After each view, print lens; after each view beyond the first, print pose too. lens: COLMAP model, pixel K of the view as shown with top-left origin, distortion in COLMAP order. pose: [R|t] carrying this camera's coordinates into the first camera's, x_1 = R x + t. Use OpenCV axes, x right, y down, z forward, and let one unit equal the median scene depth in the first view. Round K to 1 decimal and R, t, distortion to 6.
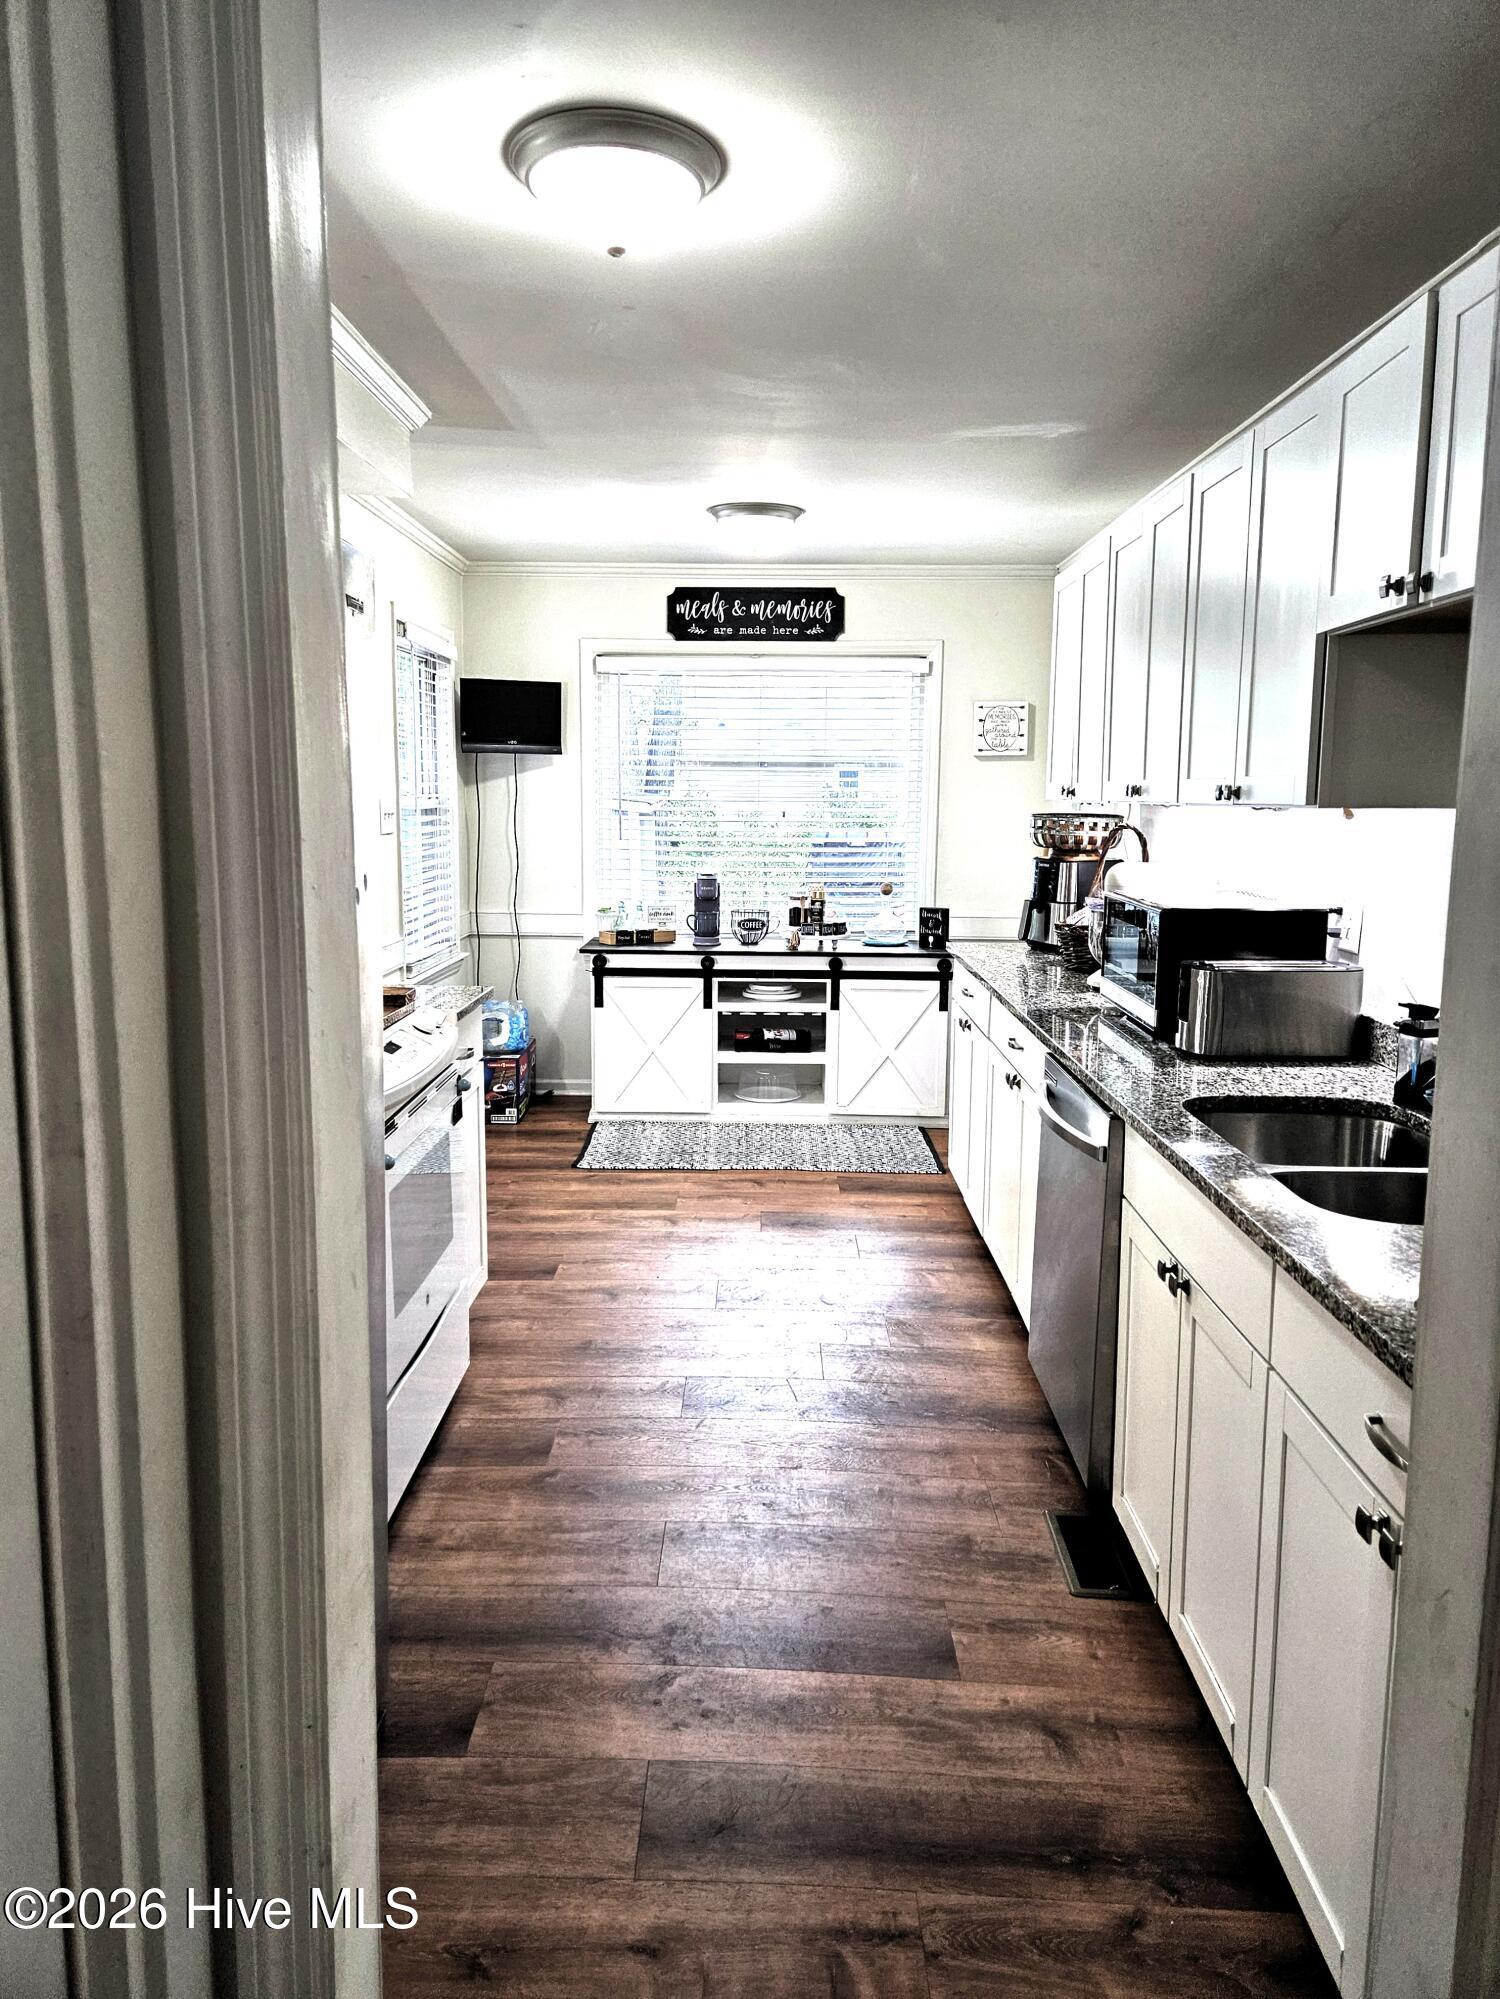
lens RADIAL K [[1377.2, 0, 761.8], [0, 1377.2, 998.9], [0, 0, 1]] dist [0.066292, -0.051301]
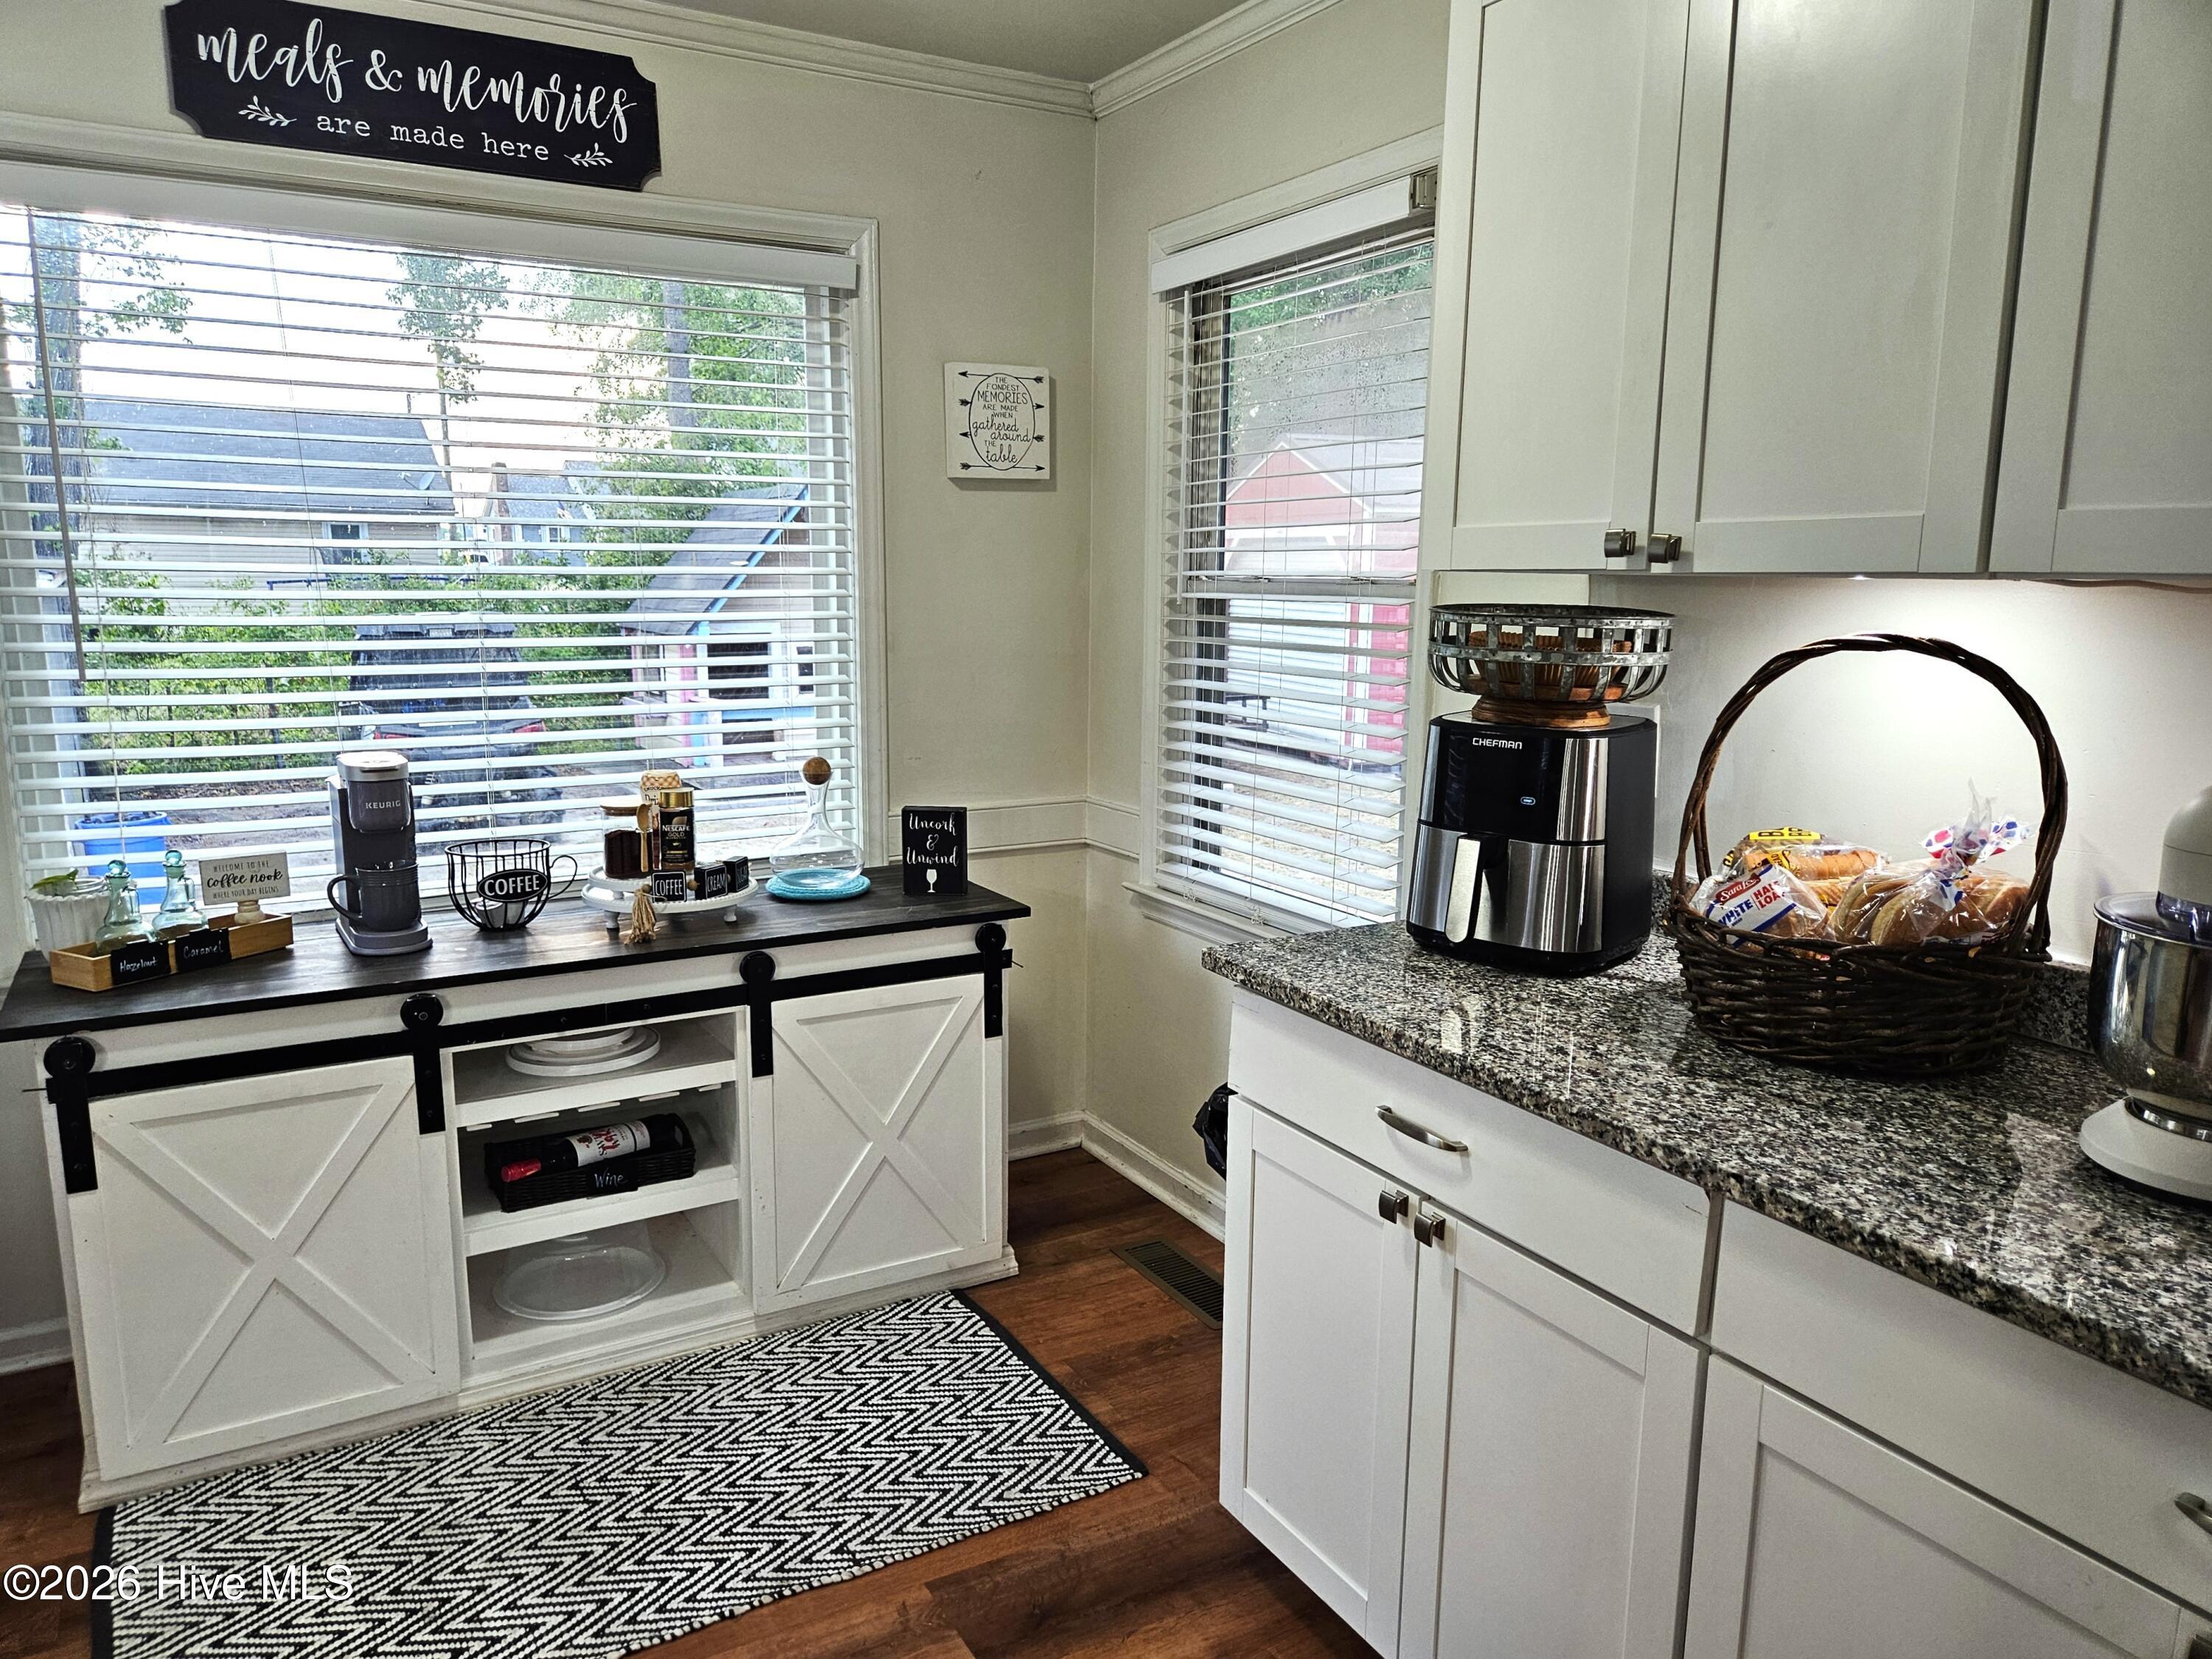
lens RADIAL K [[1524.0, 0, 1091.3], [0, 1524.0, 851.8], [0, 0, 1]] dist [0.066292, -0.051301]
pose [[0.866695, -0.098280, 0.489061, -0.080412], [0.077784, 0.995033, 0.062114, -0.079755], [-0.492737, -0.015792, 0.870035, 0.536653]]
